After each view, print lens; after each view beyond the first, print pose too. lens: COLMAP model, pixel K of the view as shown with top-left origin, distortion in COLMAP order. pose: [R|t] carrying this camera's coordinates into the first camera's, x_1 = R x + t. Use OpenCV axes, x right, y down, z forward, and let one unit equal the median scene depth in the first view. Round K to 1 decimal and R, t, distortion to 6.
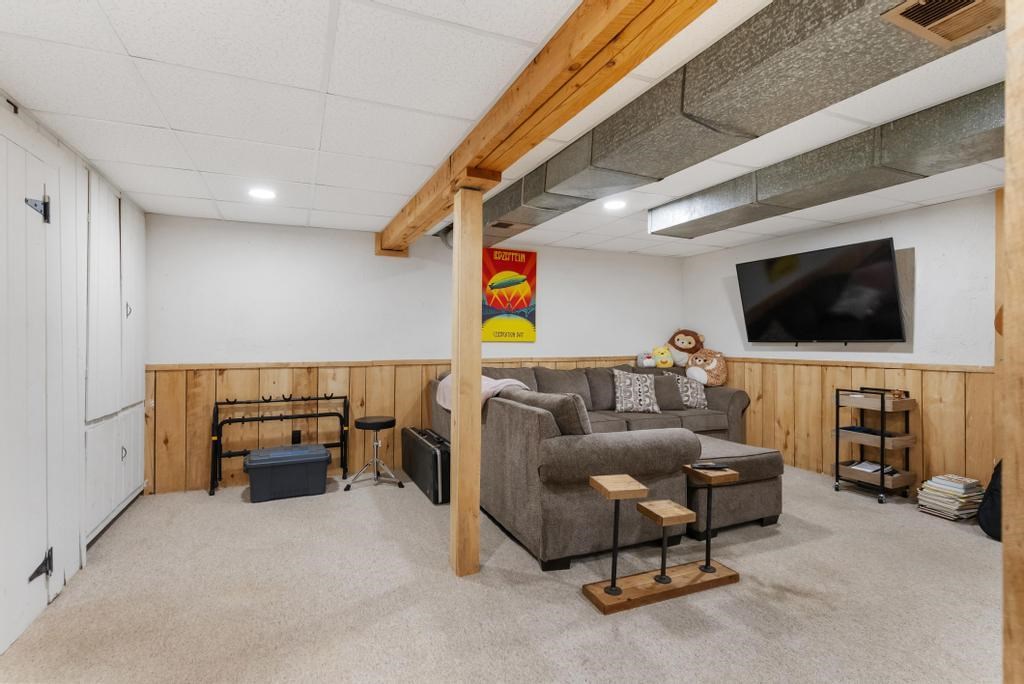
lens RADIAL K [[496.2, 0, 508.5], [0, 496.2, 341.6], [0, 0, 1]] dist [-0.002864, 0.003098]
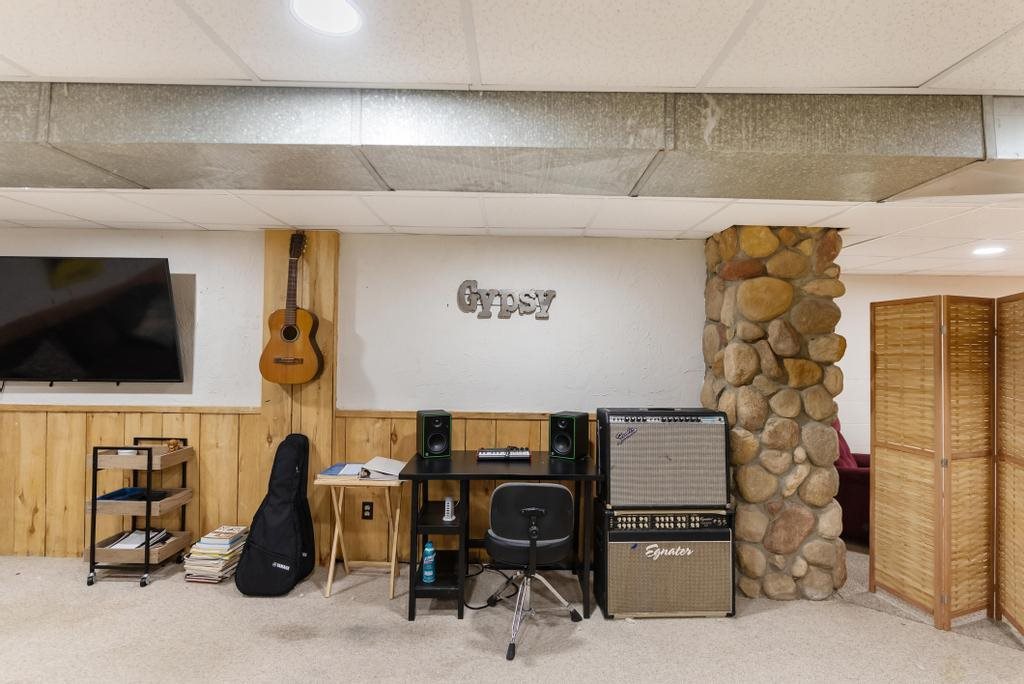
lens RADIAL K [[496.2, 0, 515.7], [0, 496.2, 347.1], [0, 0, 1]] dist [-0.002864, 0.003098]
pose [[0.423184, 0.013689, 0.905940, 0.262184], [-0.010358, 0.999894, -0.010270, -0.057223], [-0.905985, -0.005038, 0.423281, 0.110635]]
